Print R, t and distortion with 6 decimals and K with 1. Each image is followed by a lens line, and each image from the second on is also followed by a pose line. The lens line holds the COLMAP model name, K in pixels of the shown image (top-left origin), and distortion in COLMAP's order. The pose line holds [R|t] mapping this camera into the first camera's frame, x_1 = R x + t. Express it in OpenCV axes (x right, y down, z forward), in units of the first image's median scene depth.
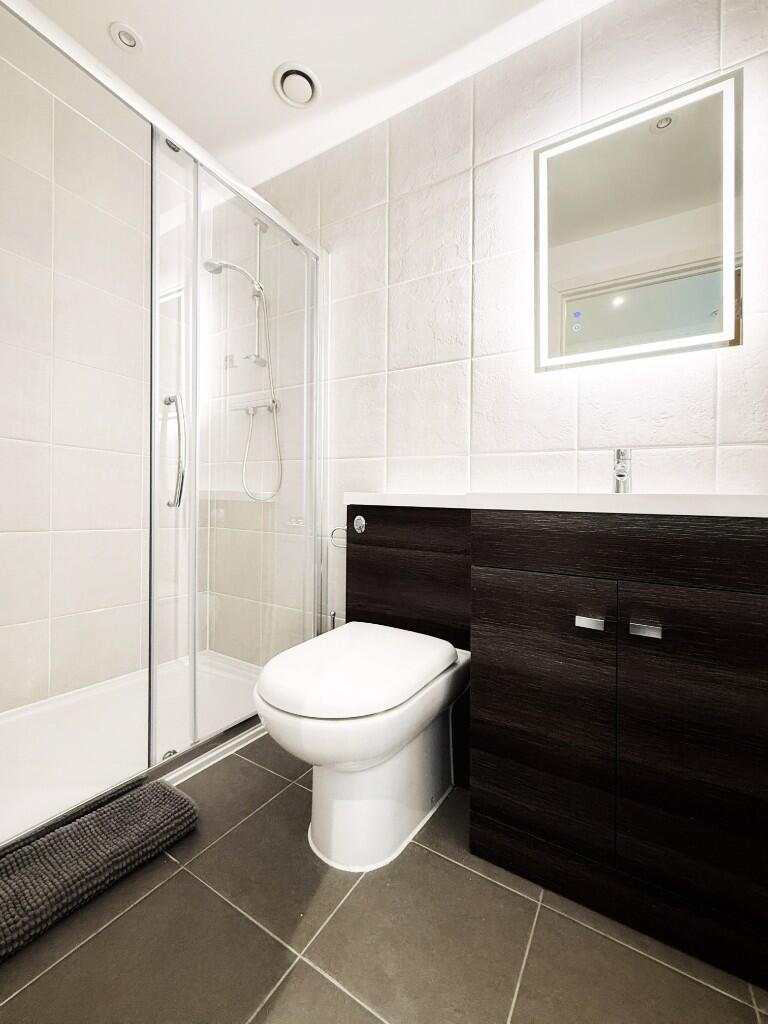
lens RADIAL K [[411.1, 0, 386.8], [0, 411.1, 512.4], [0, 0, 1]] dist [0.009724, 0.000245]
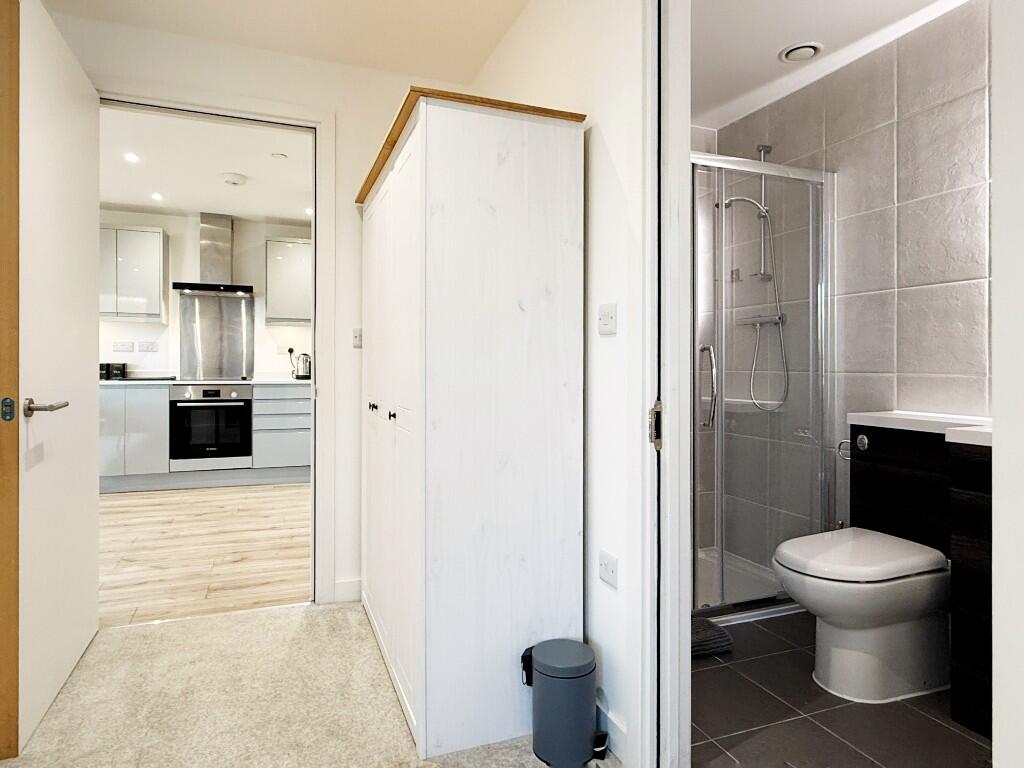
lens RADIAL K [[673.0, 0, 514.7], [0, 673.0, 383.3], [0, 0, 1]] dist [-0.024857, 0.005925]
pose [[0.811226, -0.001941, -0.584729, 0.210645], [0.010561, 0.999880, 0.011333, -0.149029], [0.584637, -0.015369, 0.811150, -0.937045]]
